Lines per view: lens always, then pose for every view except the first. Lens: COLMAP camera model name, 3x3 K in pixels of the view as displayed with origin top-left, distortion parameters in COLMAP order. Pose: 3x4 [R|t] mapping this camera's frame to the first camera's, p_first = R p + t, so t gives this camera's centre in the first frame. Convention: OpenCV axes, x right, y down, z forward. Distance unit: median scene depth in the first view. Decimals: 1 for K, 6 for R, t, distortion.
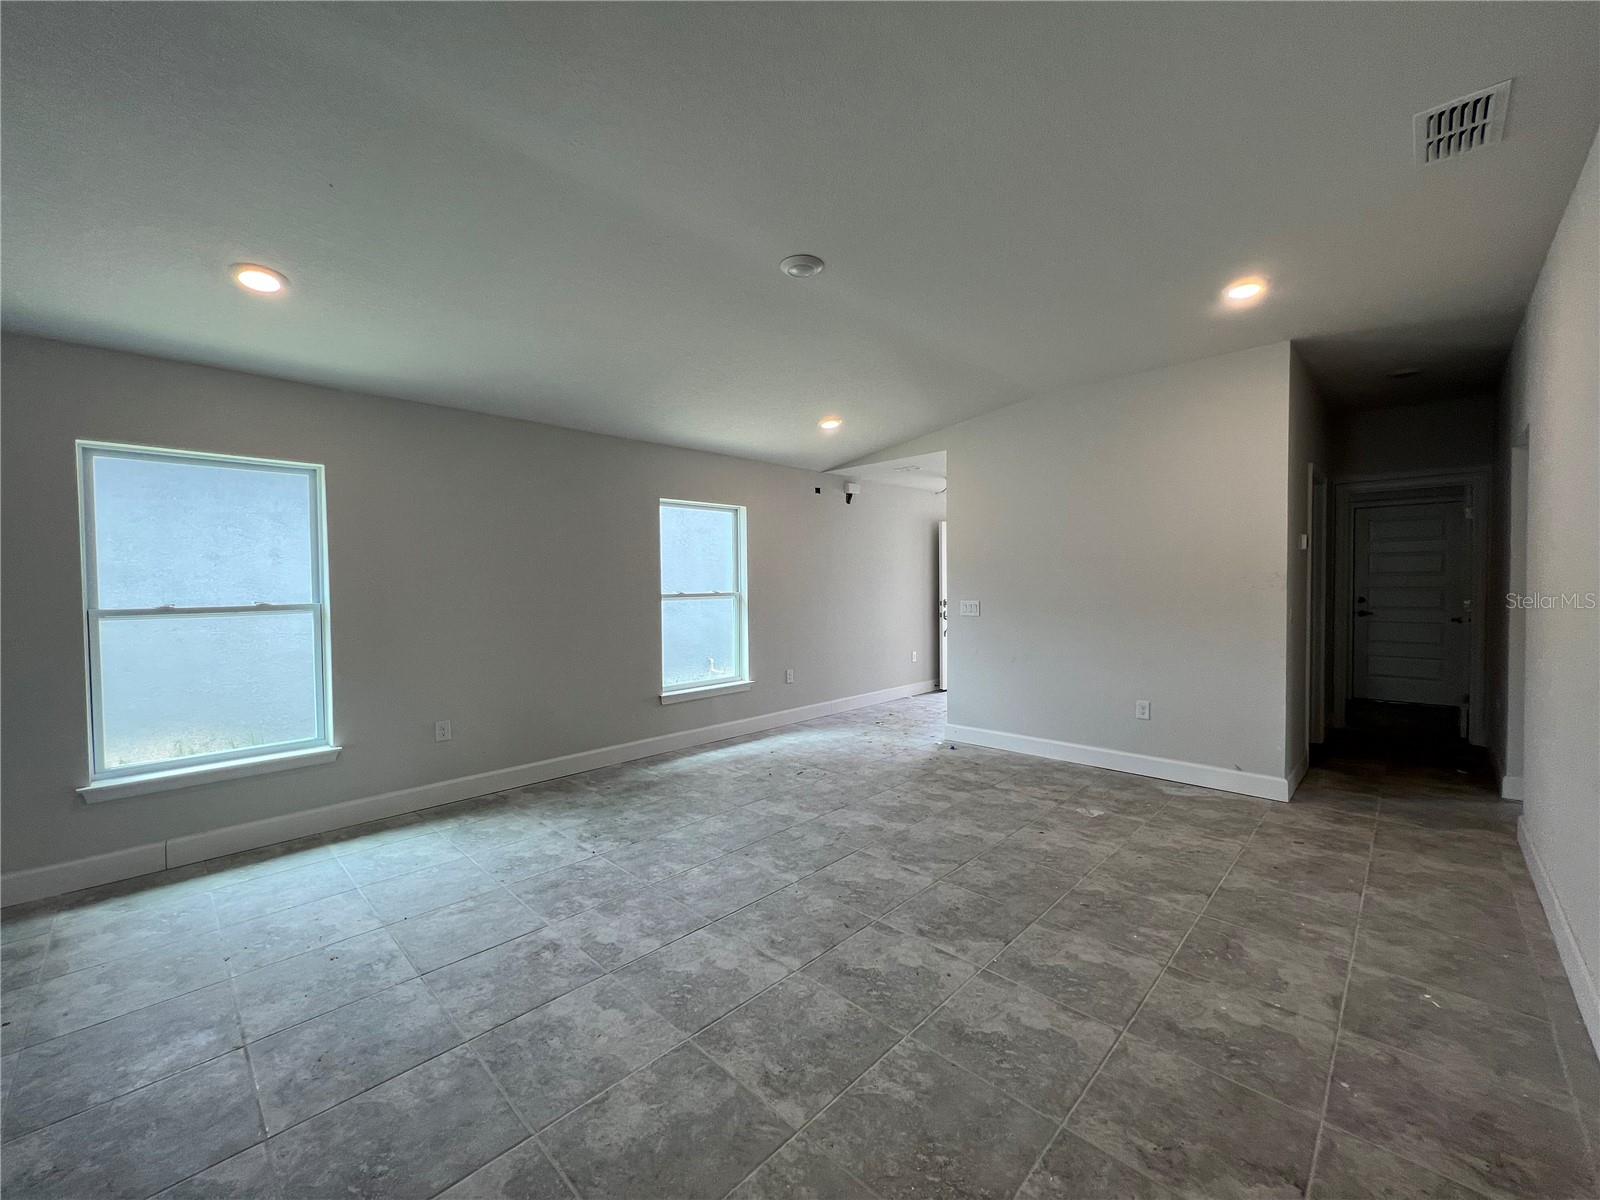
lens RADIAL K [[641.7, 0, 792.8], [0, 641.7, 597.9], [0, 0, 1]] dist [0.001246, 0.000200]
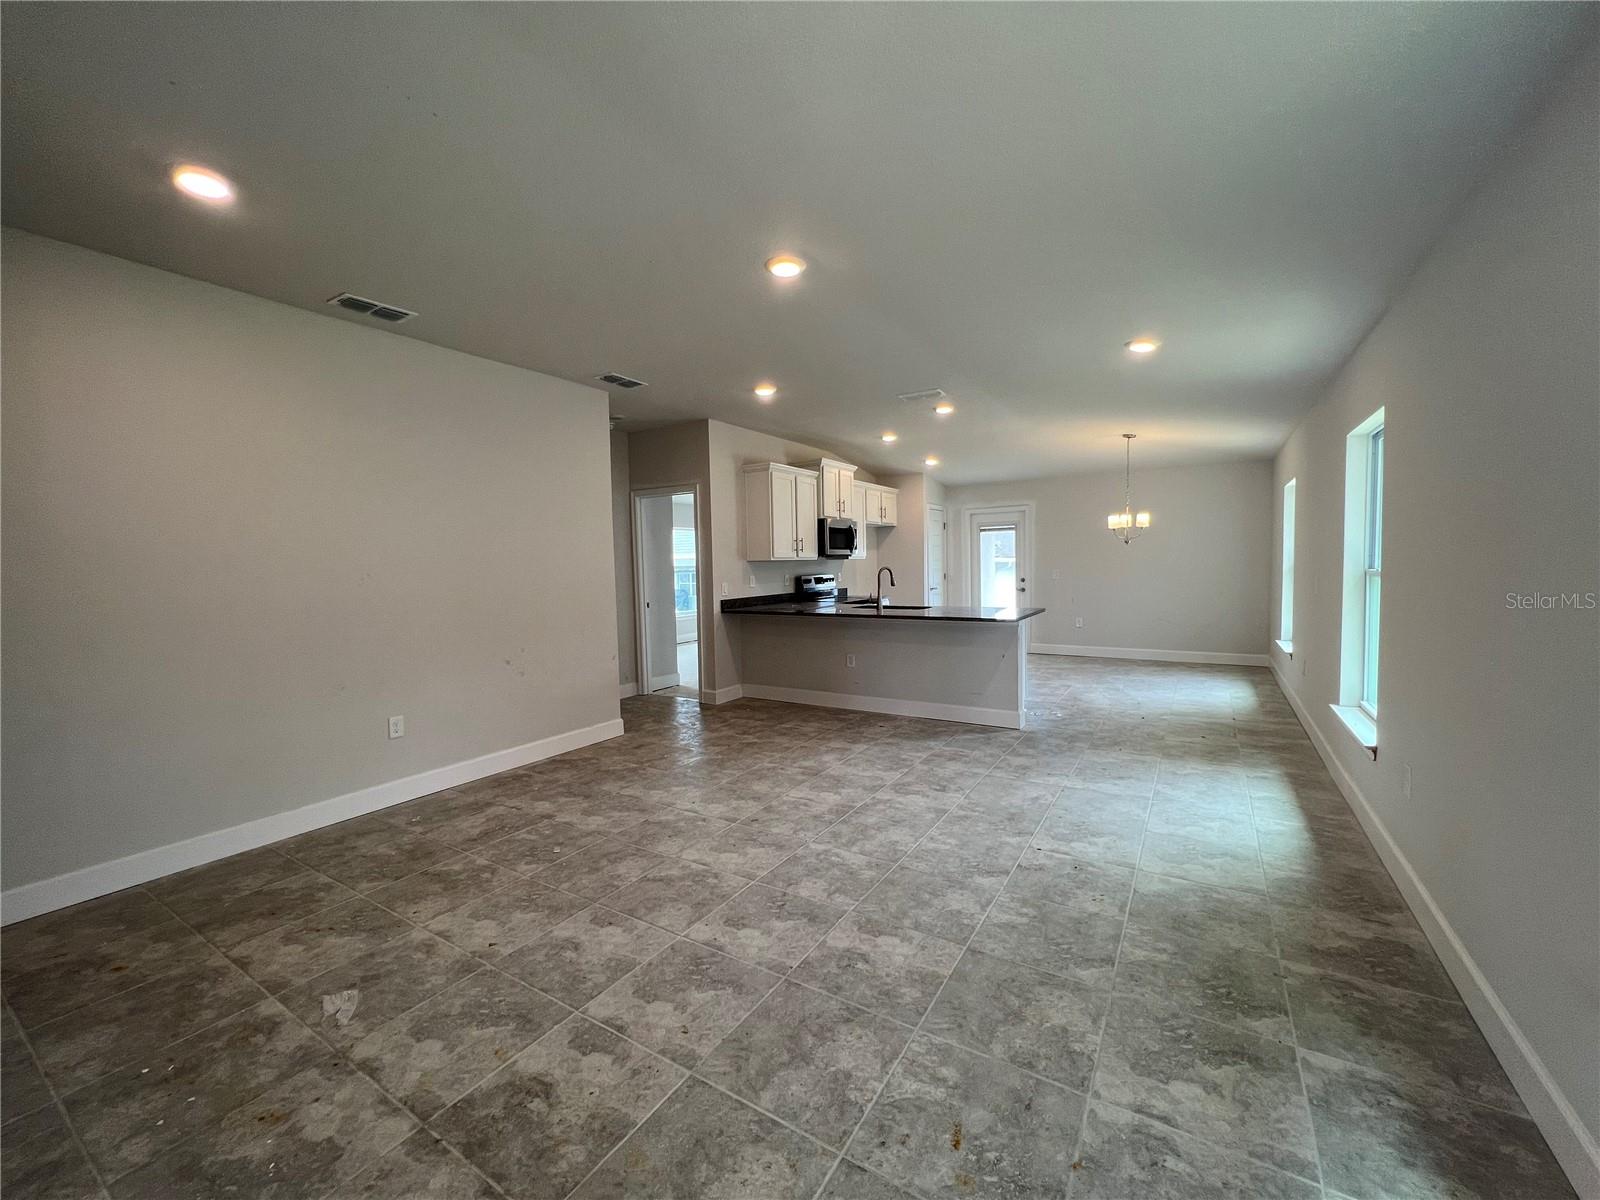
lens RADIAL K [[641.7, 0, 792.8], [0, 641.7, 597.9], [0, 0, 1]] dist [0.001246, 0.000200]
pose [[-0.977530, 0.041958, -0.206578, 0.210442], [0.025449, 0.996313, 0.081934, -0.050227], [0.209254, 0.074835, -0.974994, 1.778469]]
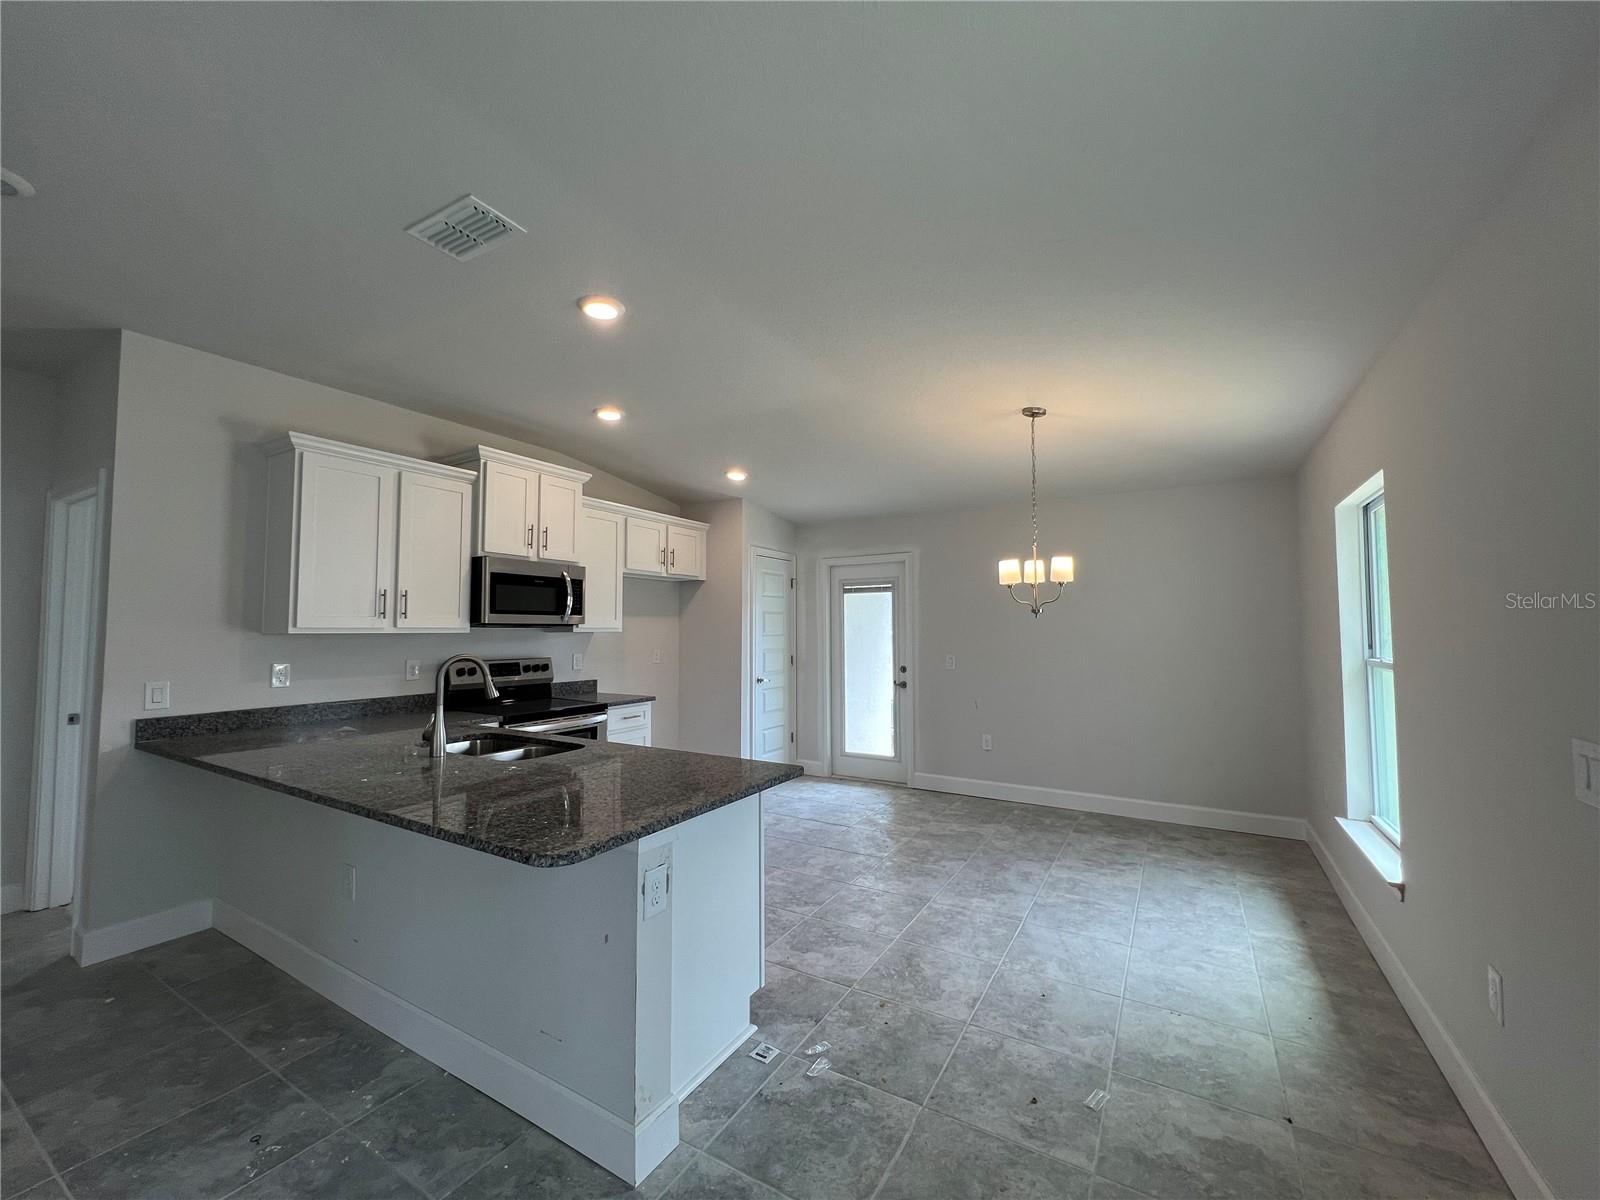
lens RADIAL K [[641.7, 0, 792.8], [0, 641.7, 597.9], [0, 0, 1]] dist [0.001246, 0.000200]
pose [[-0.972458, -0.006149, -0.232998, -0.640661], [0.000875, 0.999549, -0.030027, -0.026637], [0.233077, -0.029404, -0.972014, 0.911150]]
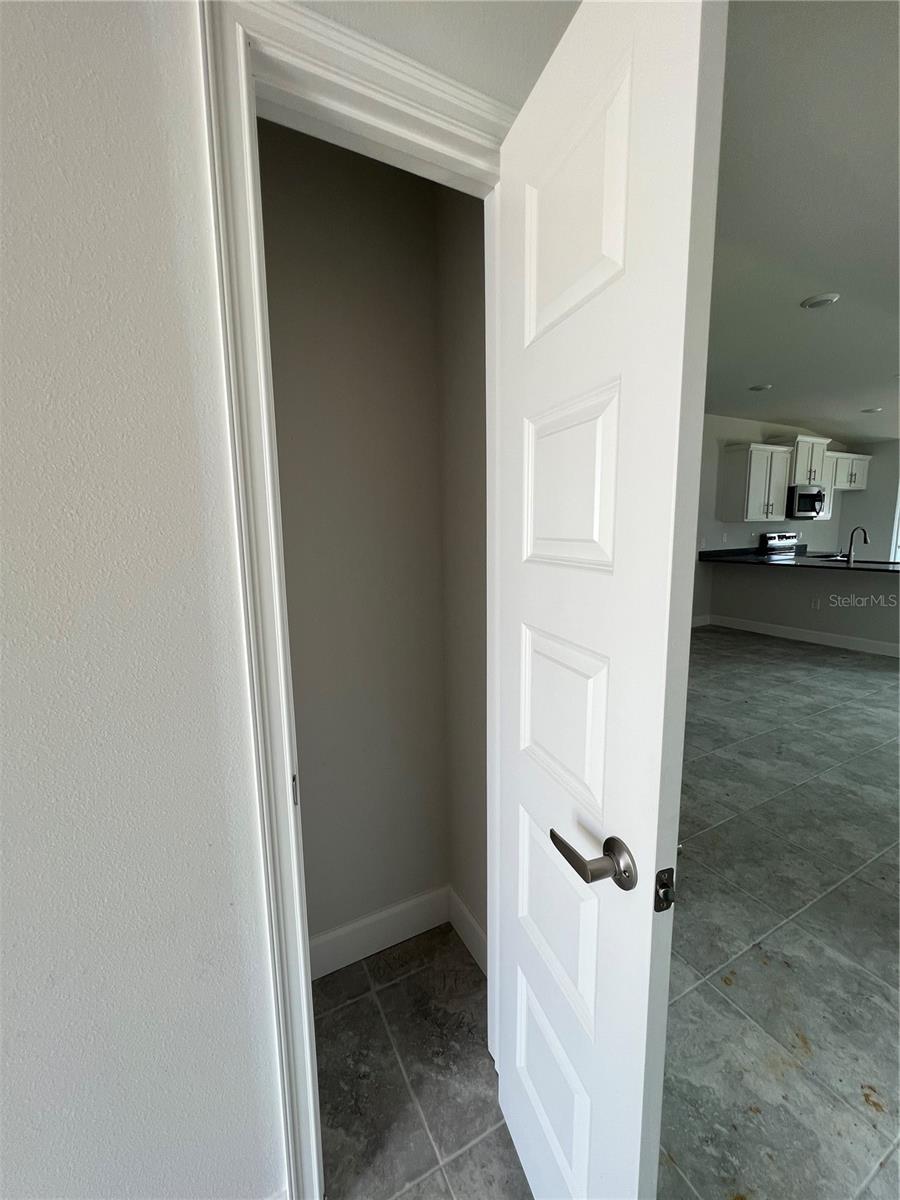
lens RADIAL K [[481.3, 0, 453.6], [0, 481.3, 597.6], [0, 0, 1]] dist [0.001246, 0.000200]
pose [[-0.955684, -0.016931, 0.293909, 0.396467], [0.034296, 0.985144, 0.168270, -0.068411], [-0.292391, 0.170893, -0.940905, 2.009527]]
